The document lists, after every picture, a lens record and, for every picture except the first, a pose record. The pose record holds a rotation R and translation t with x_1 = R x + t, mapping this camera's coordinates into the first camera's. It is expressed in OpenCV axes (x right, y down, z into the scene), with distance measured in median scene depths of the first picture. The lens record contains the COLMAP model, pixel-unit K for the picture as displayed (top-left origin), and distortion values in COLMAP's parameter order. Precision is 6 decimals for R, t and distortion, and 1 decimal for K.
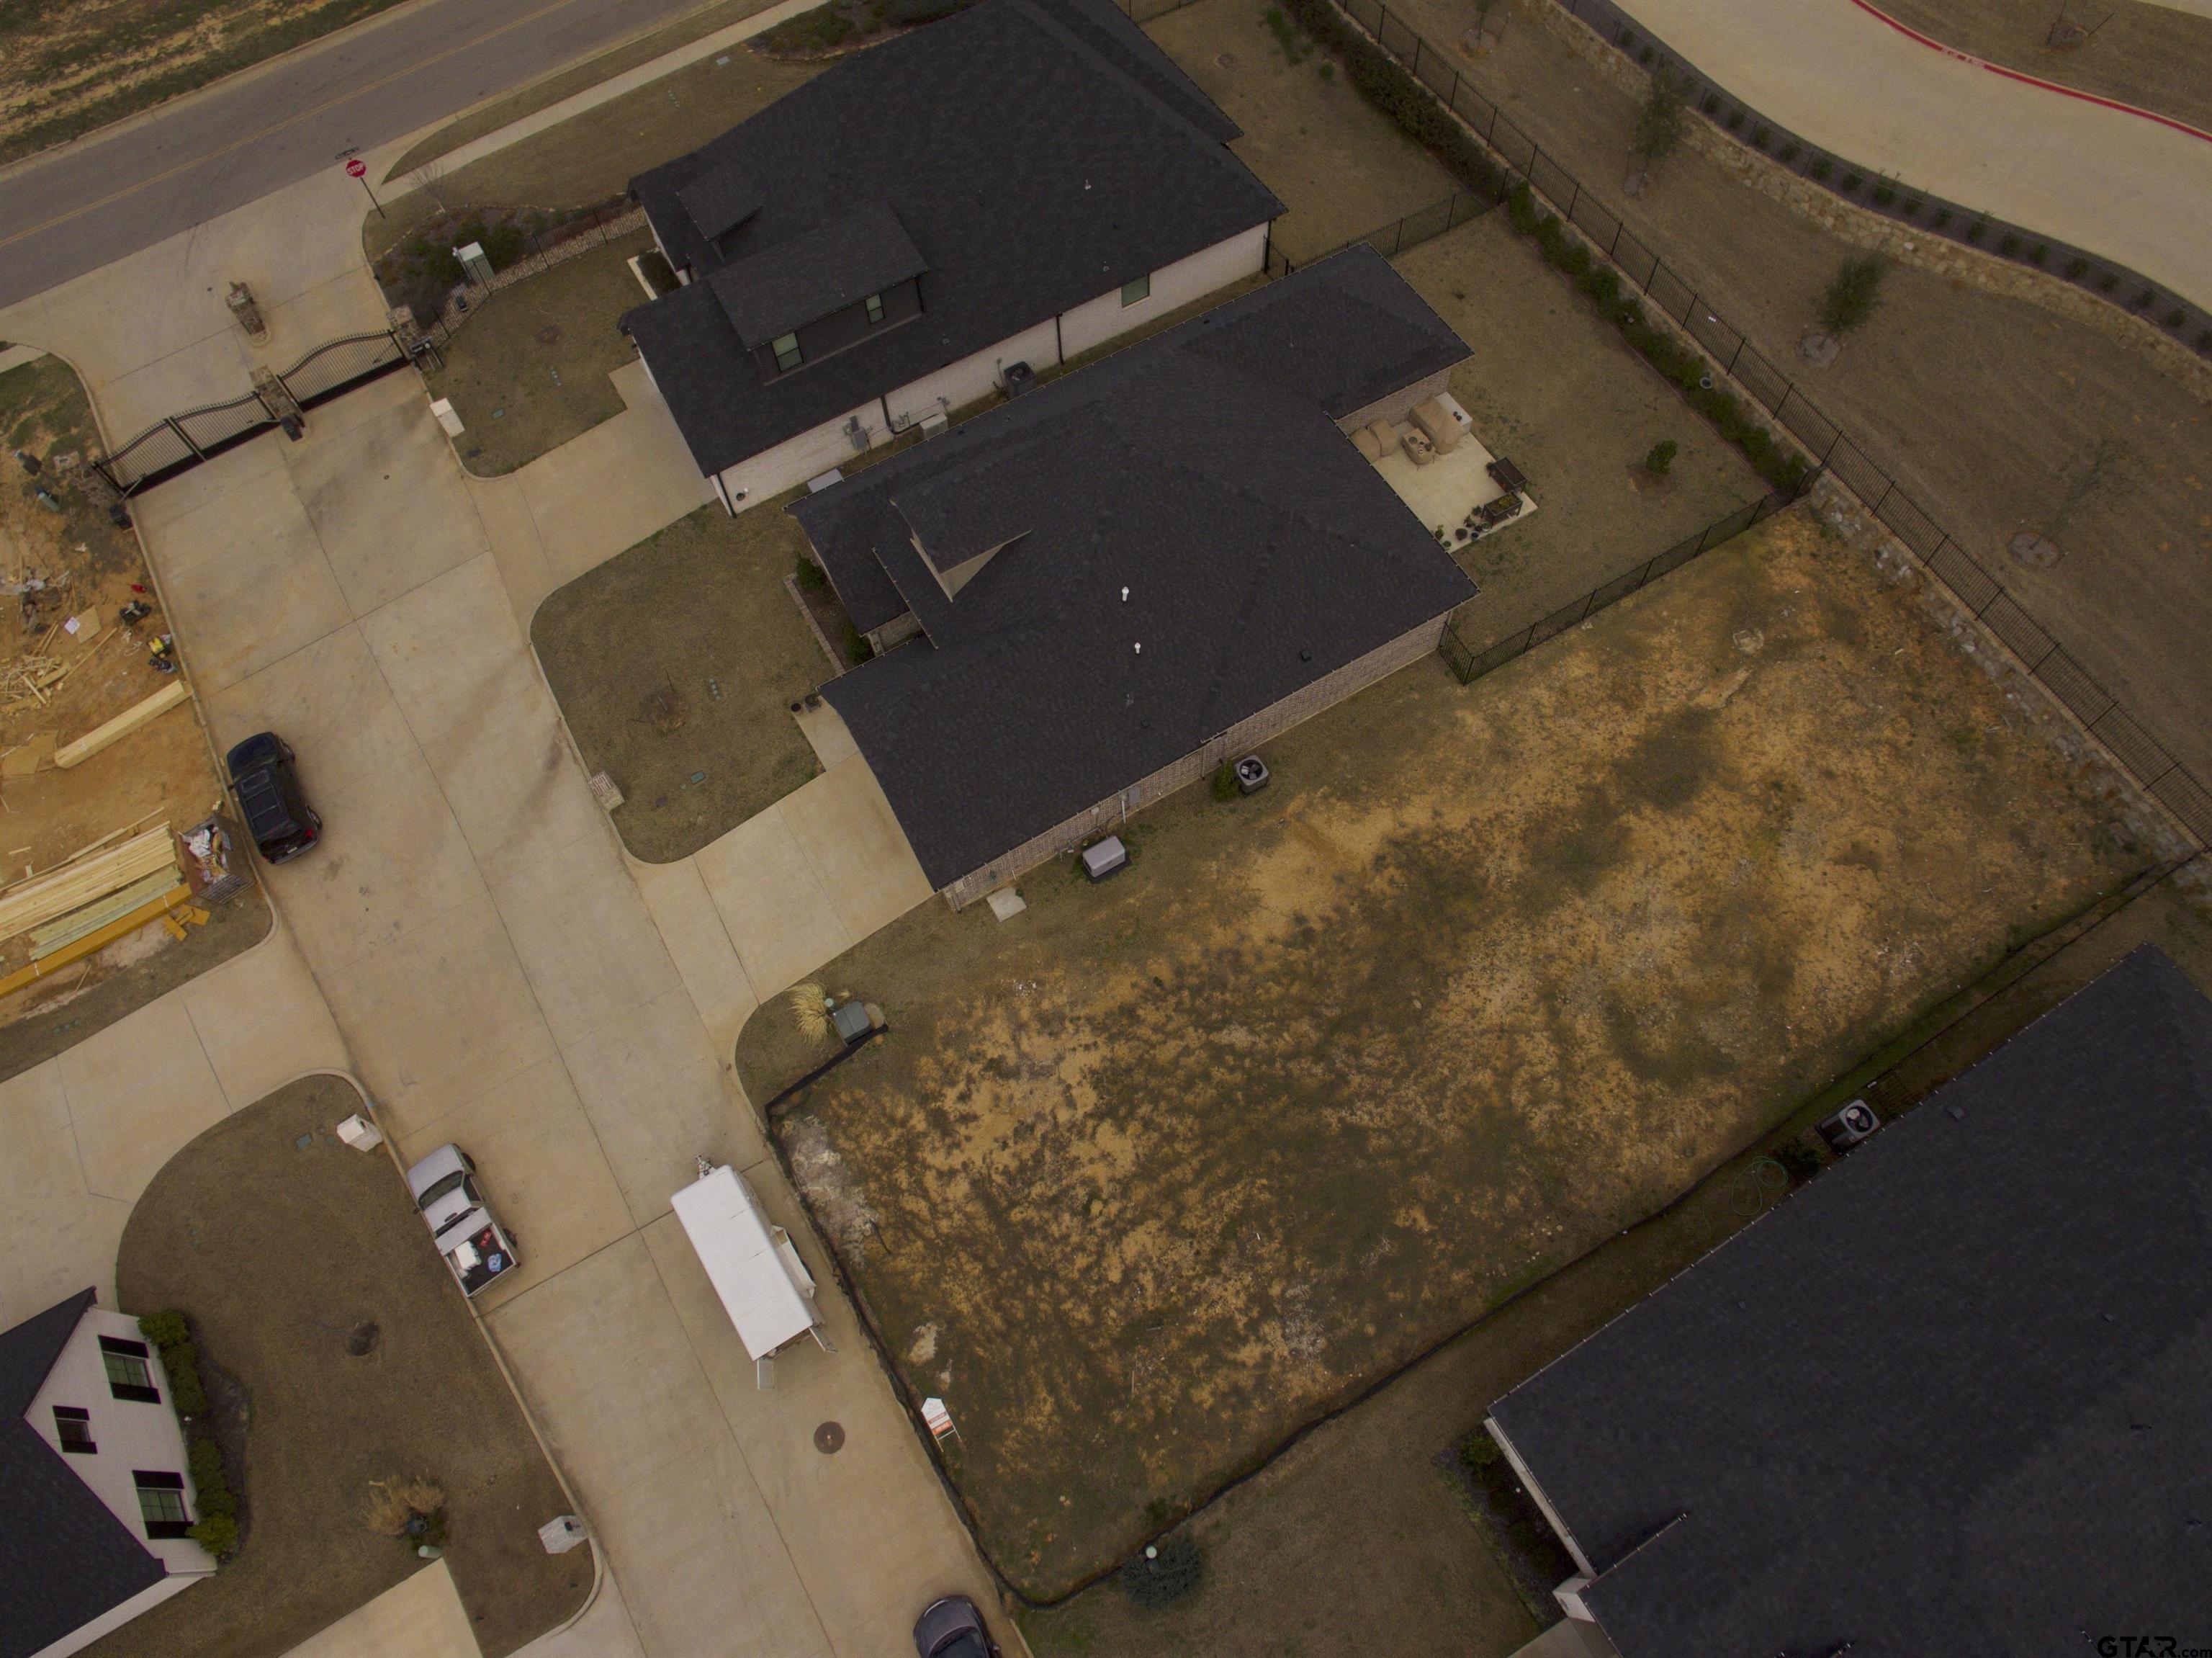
lens RADIAL K [[1486.0, 0, 1120.2], [0, 1486.0, 817.9], [0, 0, 1]] dist [-0.129797, 0.097149]
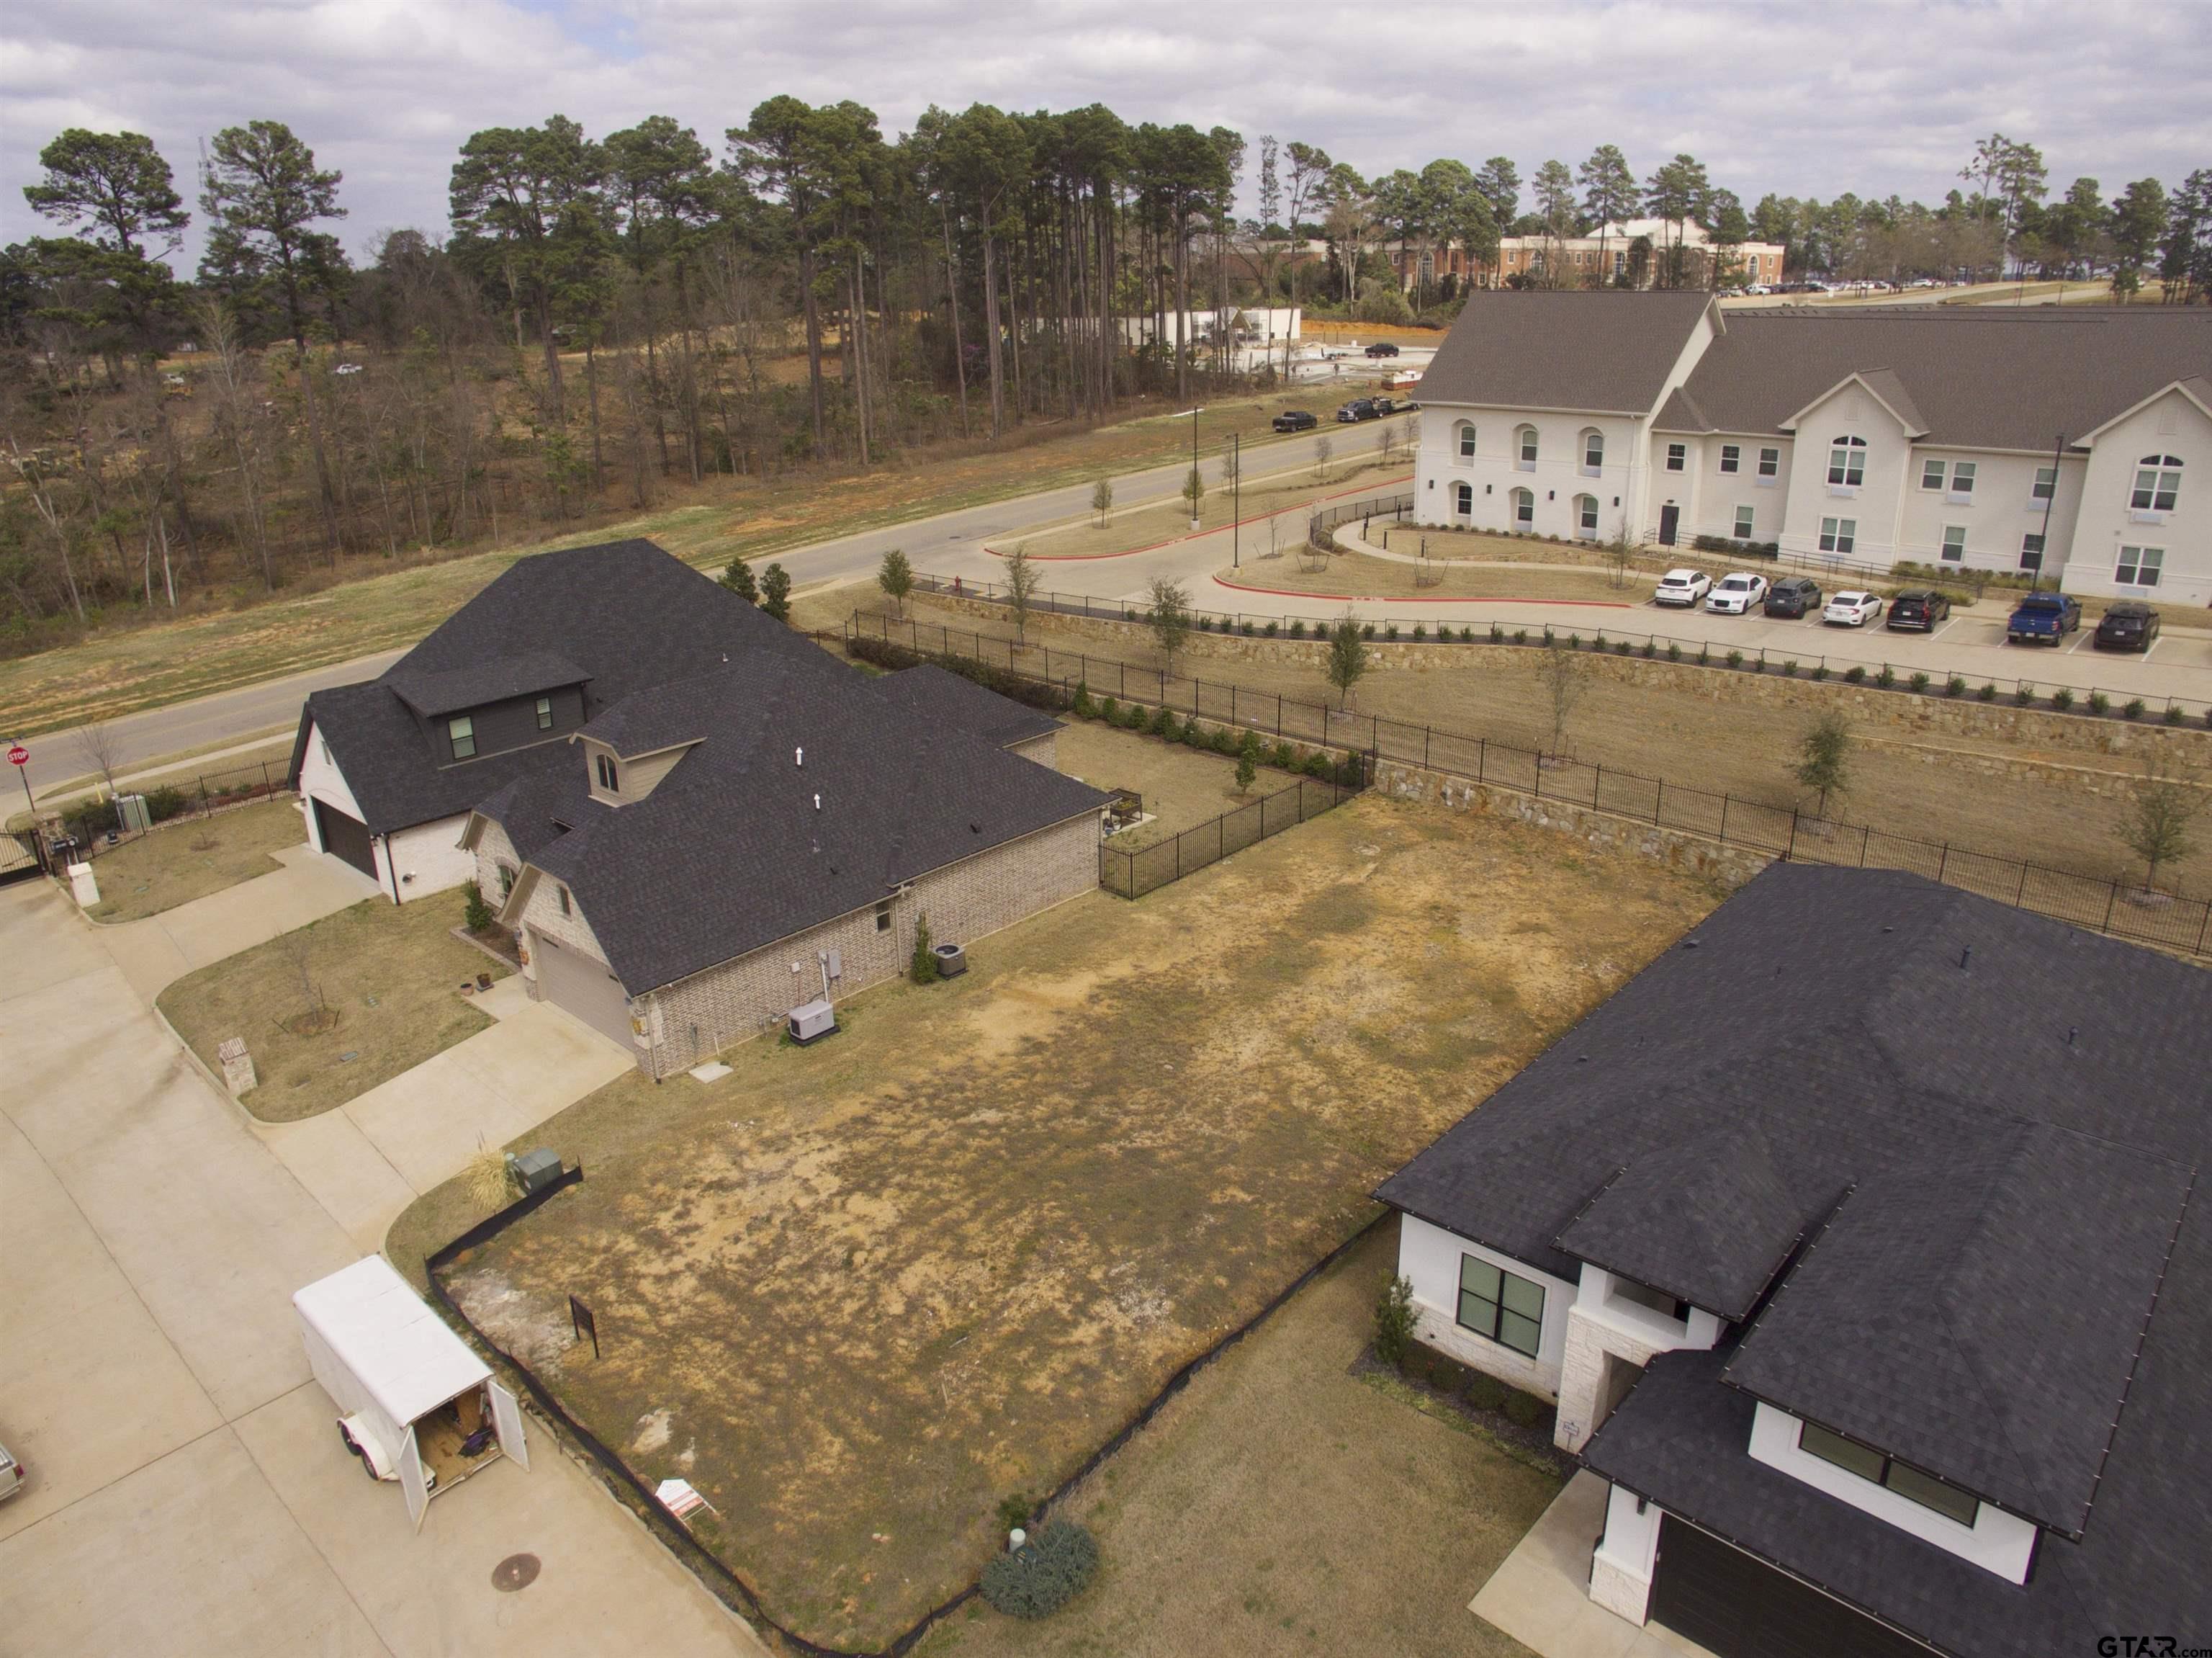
lens RADIAL K [[1486.0, 0, 1120.2], [0, 1486.0, 817.9], [0, 0, 1]] dist [-0.129797, 0.097149]
pose [[0.953661, -0.093438, 0.286007, -0.083546], [0.265847, 0.706844, -0.655513, 0.630568], [-0.140913, 0.701171, 0.698930, 0.236606]]
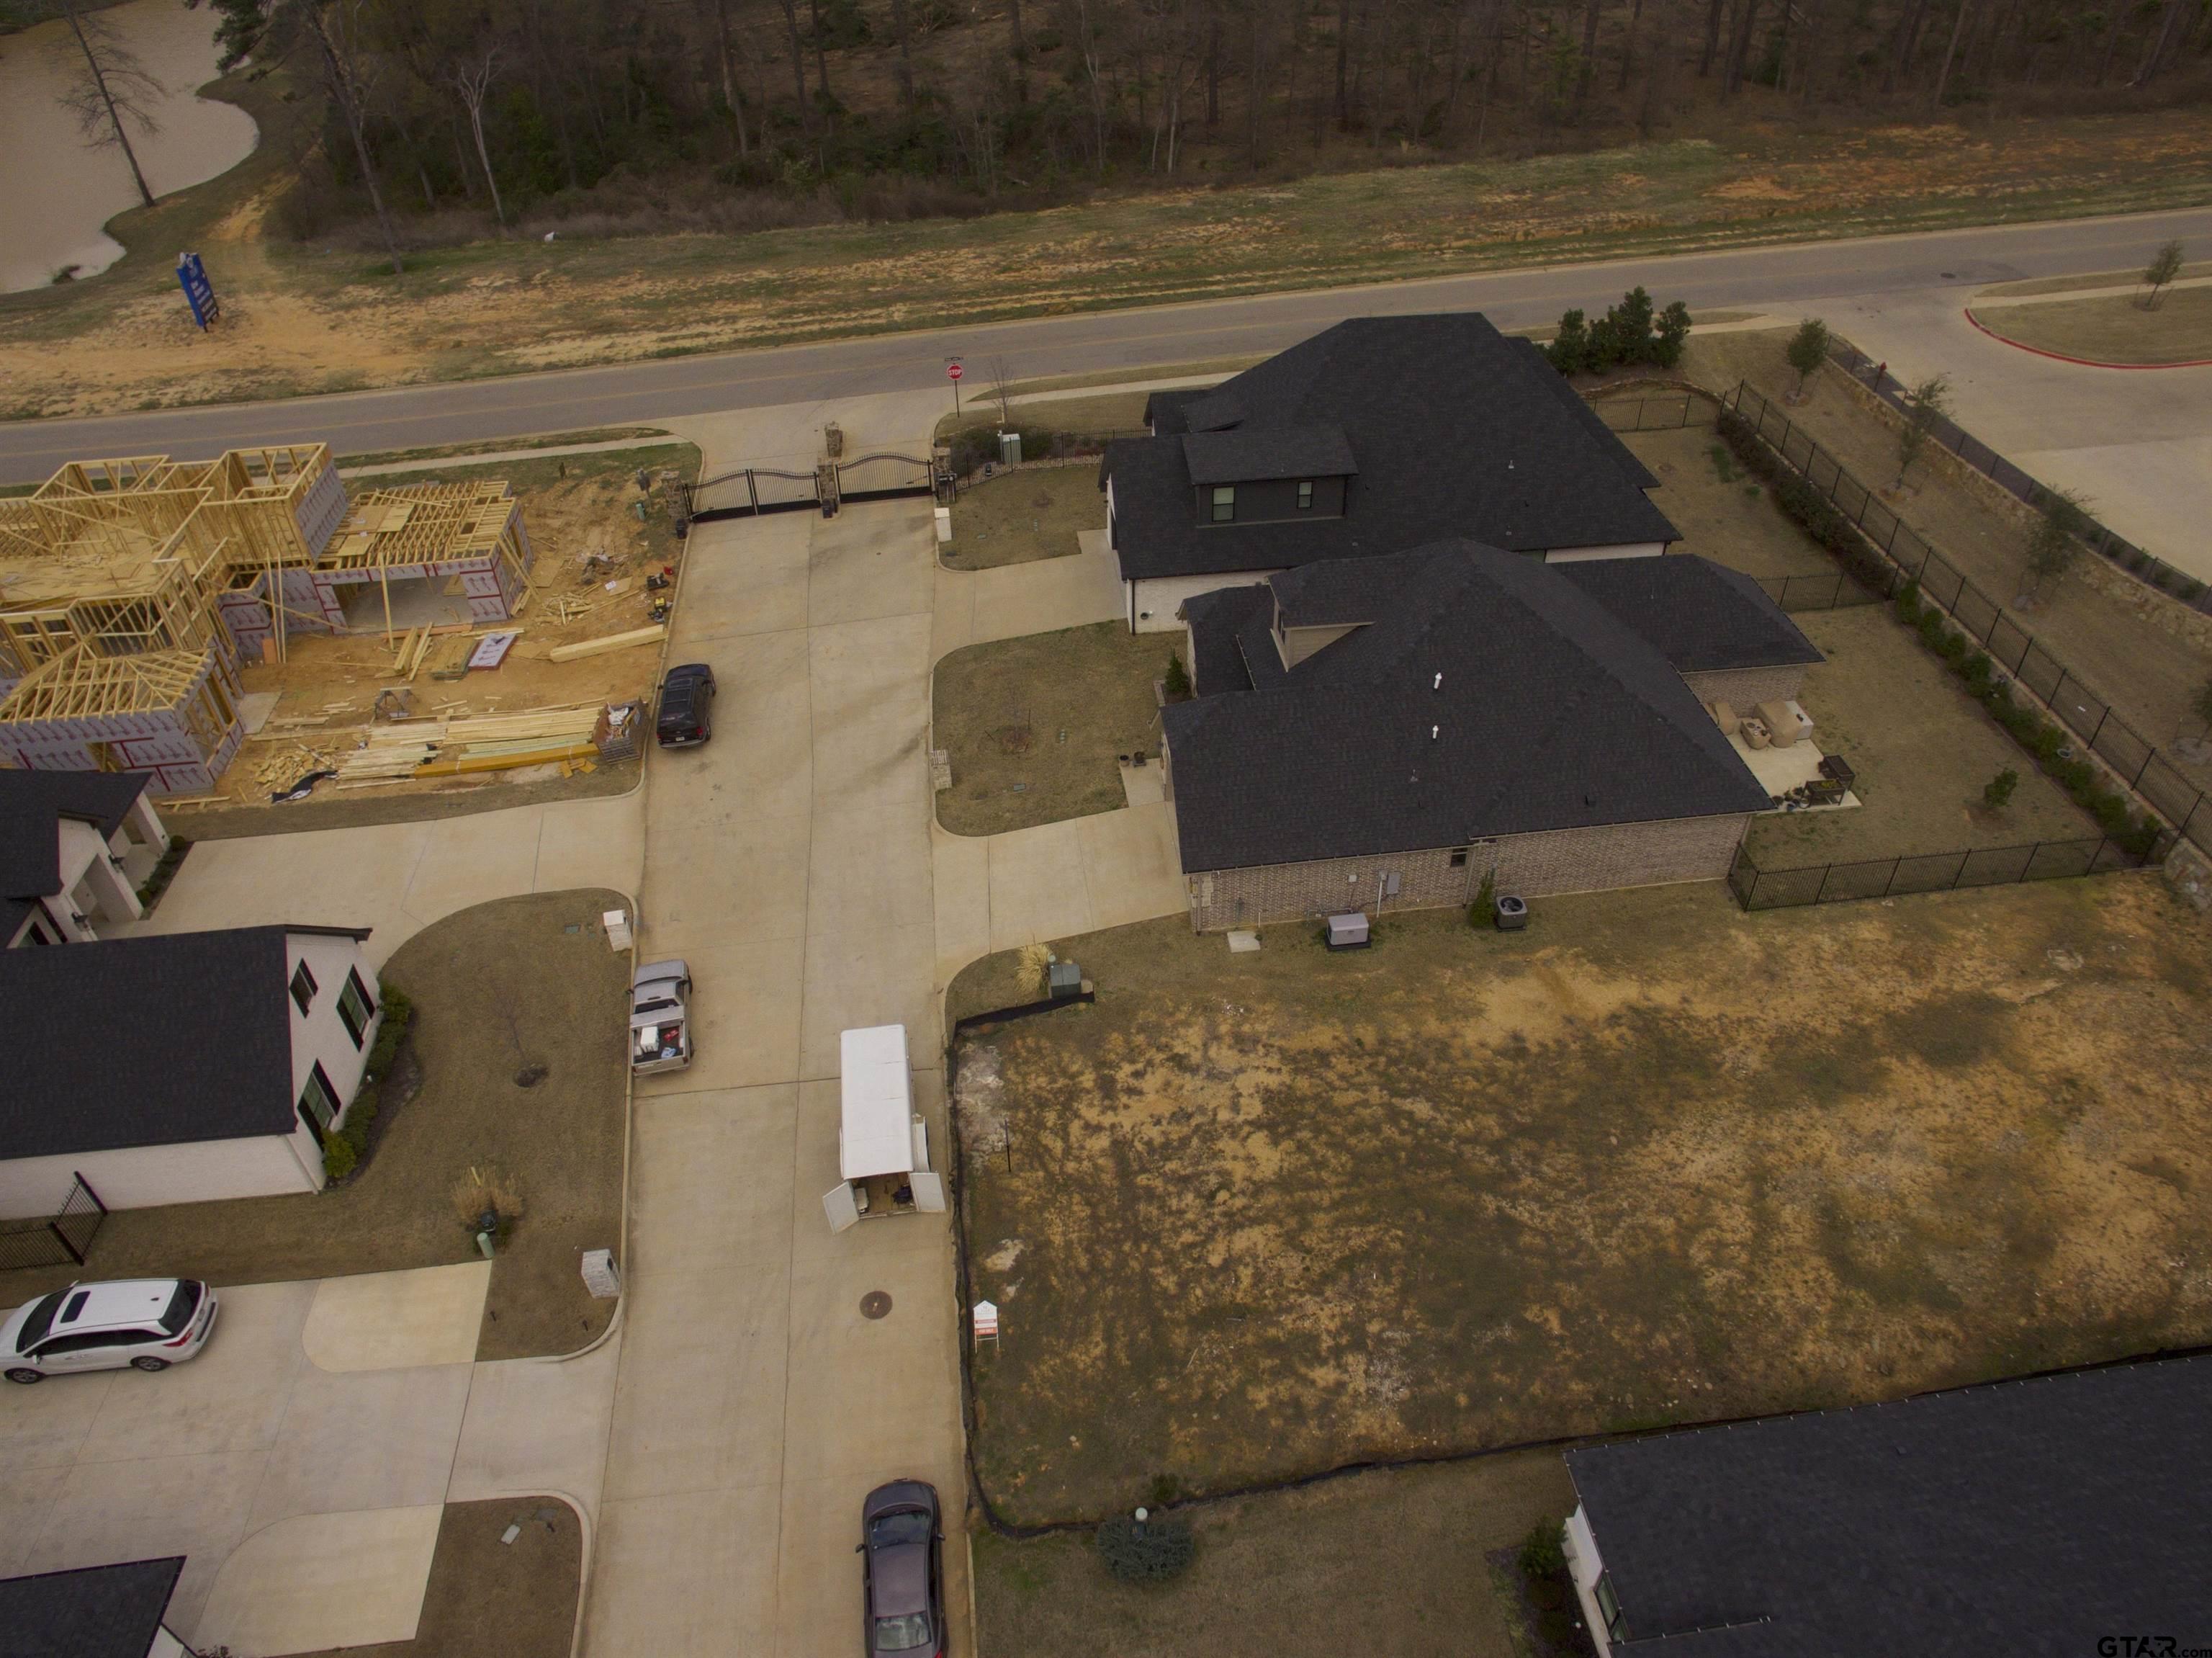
lens RADIAL K [[1486.0, 0, 1120.2], [0, 1486.0, 817.9], [0, 0, 1]] dist [-0.129797, 0.097149]
pose [[0.915528, 0.262301, -0.304970, 0.144188], [-0.363659, 0.863766, -0.348799, 0.392347], [0.171932, 0.430241, 0.886190, 0.030588]]
